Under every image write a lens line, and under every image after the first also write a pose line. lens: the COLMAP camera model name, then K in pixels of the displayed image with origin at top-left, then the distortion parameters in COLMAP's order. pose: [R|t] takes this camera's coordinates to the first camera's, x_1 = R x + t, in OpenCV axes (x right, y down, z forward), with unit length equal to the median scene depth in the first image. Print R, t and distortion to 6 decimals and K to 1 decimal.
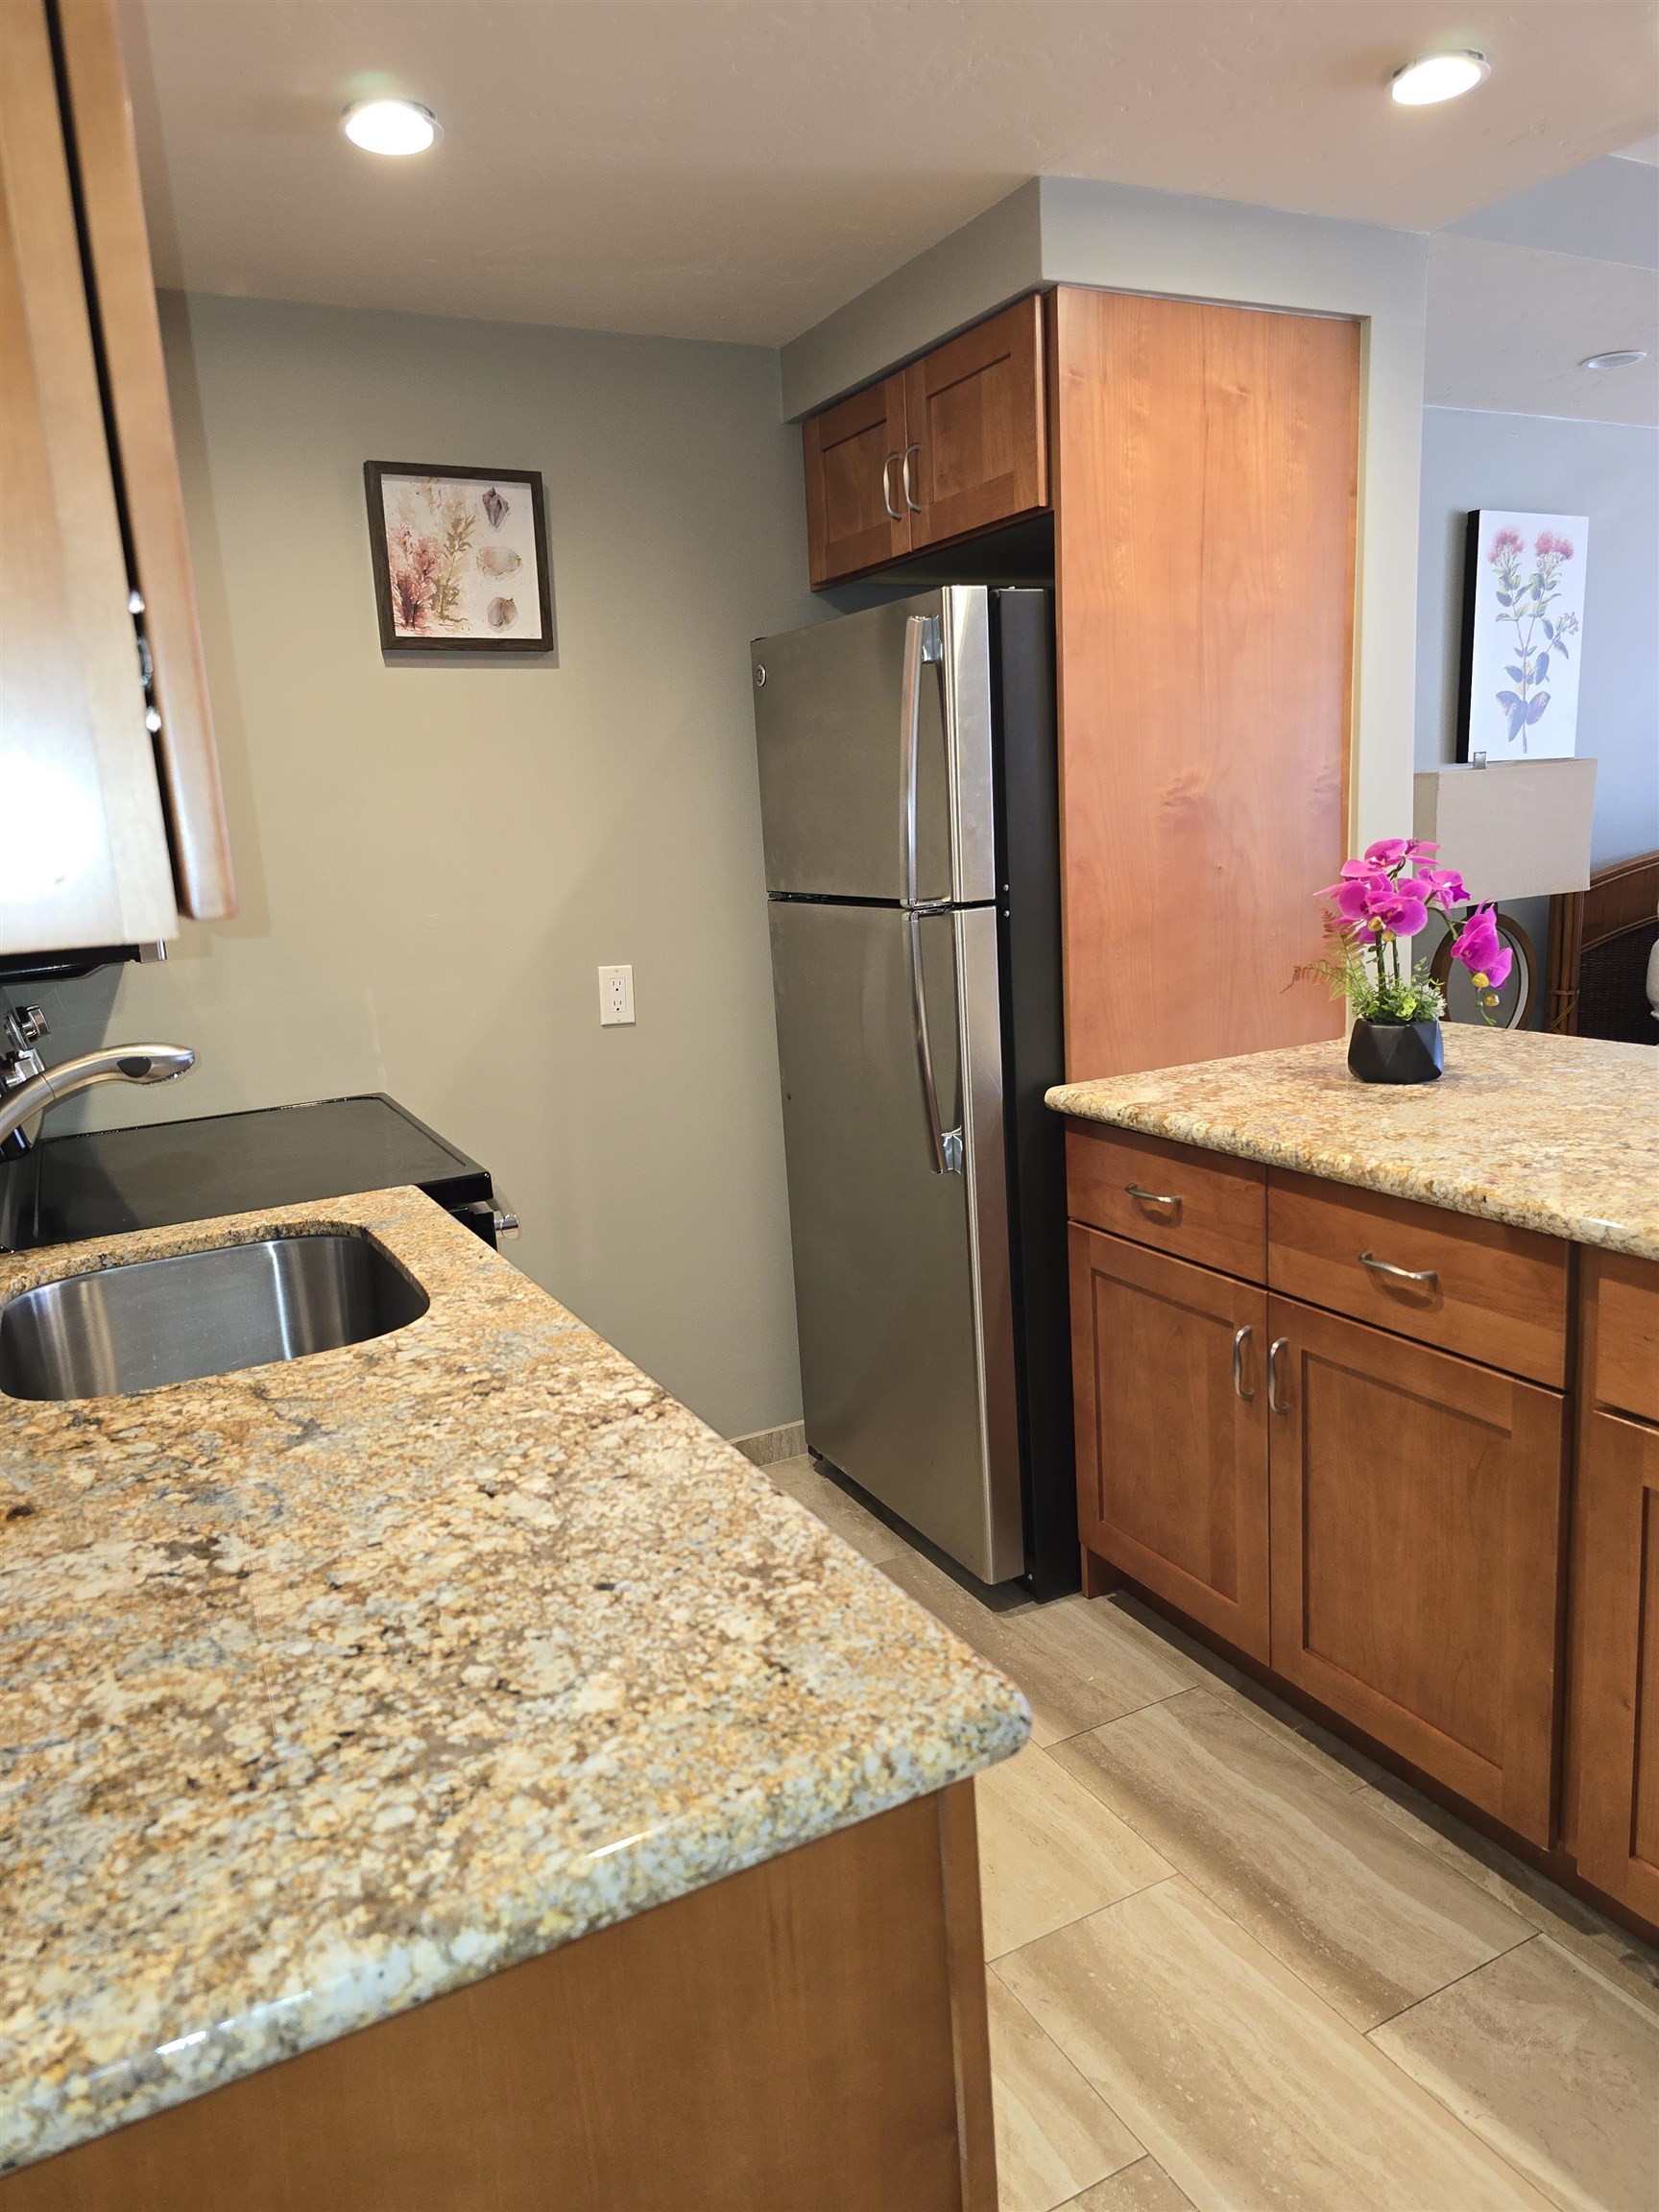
lens RADIAL K [[1505.6, 0, 829.5], [0, 1505.6, 1106.0], [0, 0, 1]] dist [0.066827, -0.072490]
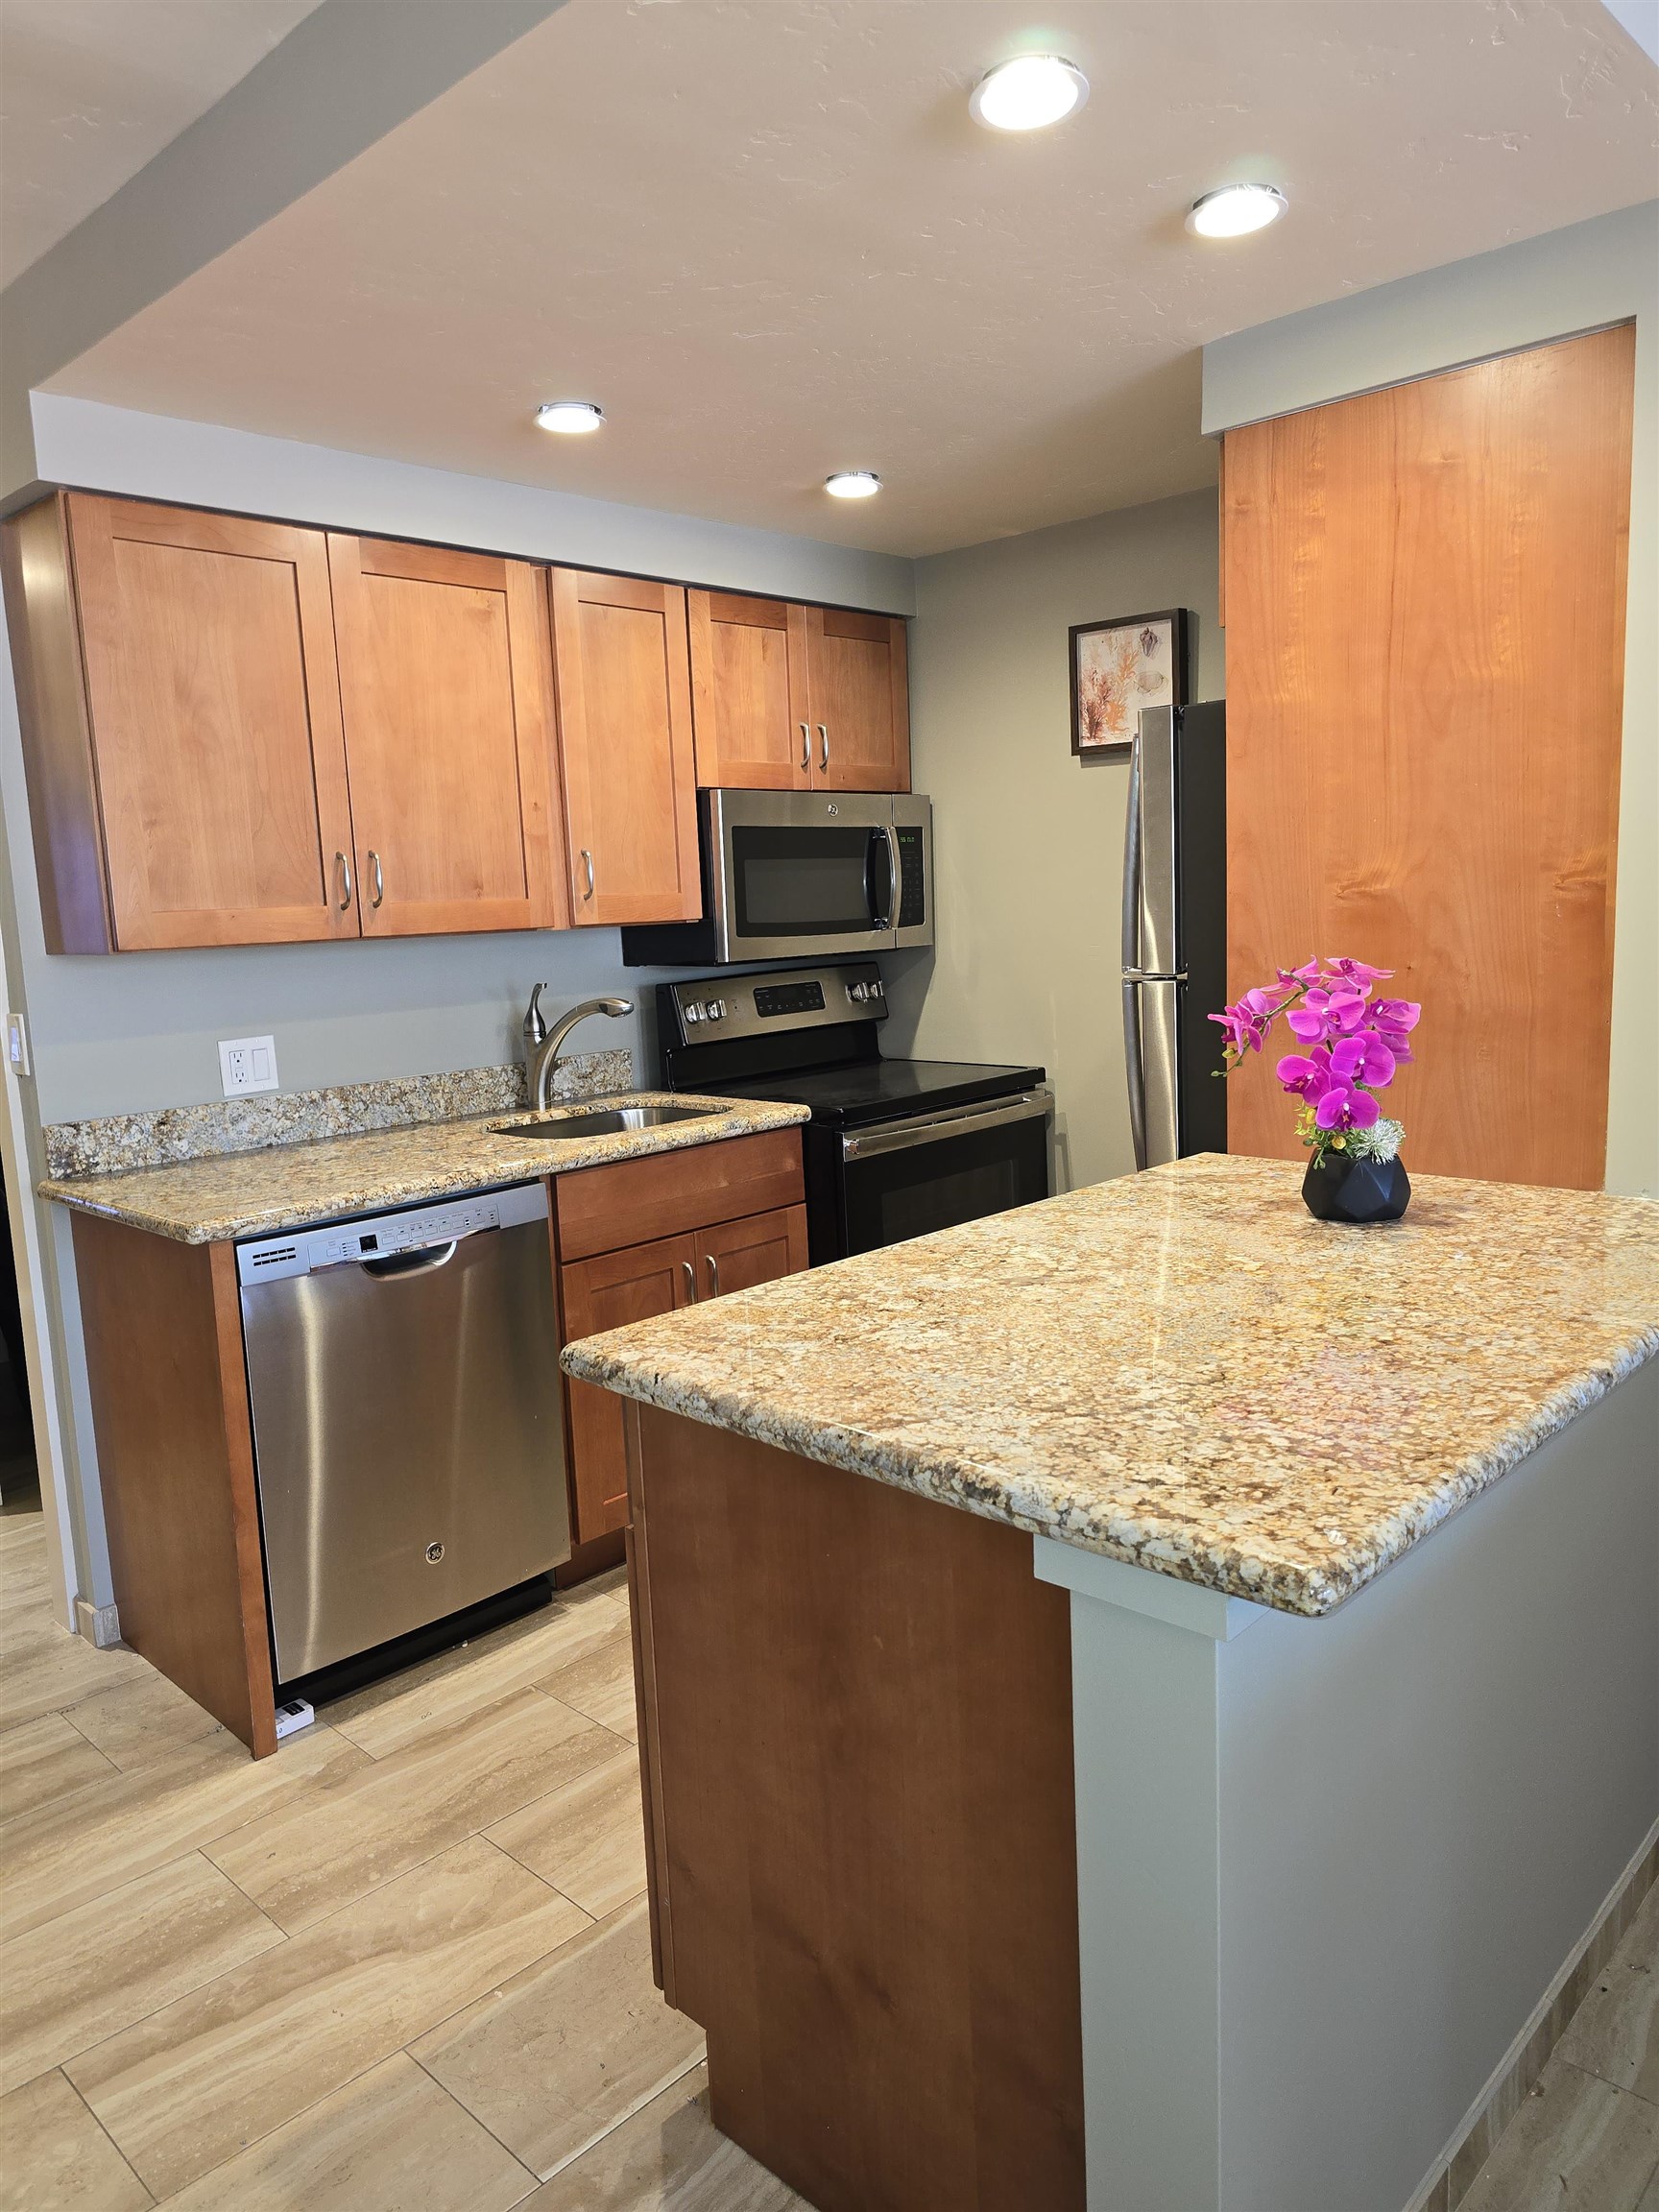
lens RADIAL K [[1505.6, 0, 829.5], [0, 1505.6, 1106.0], [0, 0, 1]] dist [0.066827, -0.072490]
pose [[0.313876, 0.183581, -0.931547, 1.047603], [-0.159034, 0.977434, 0.139039, -0.149525], [0.936050, 0.104507, 0.335989, 0.367626]]
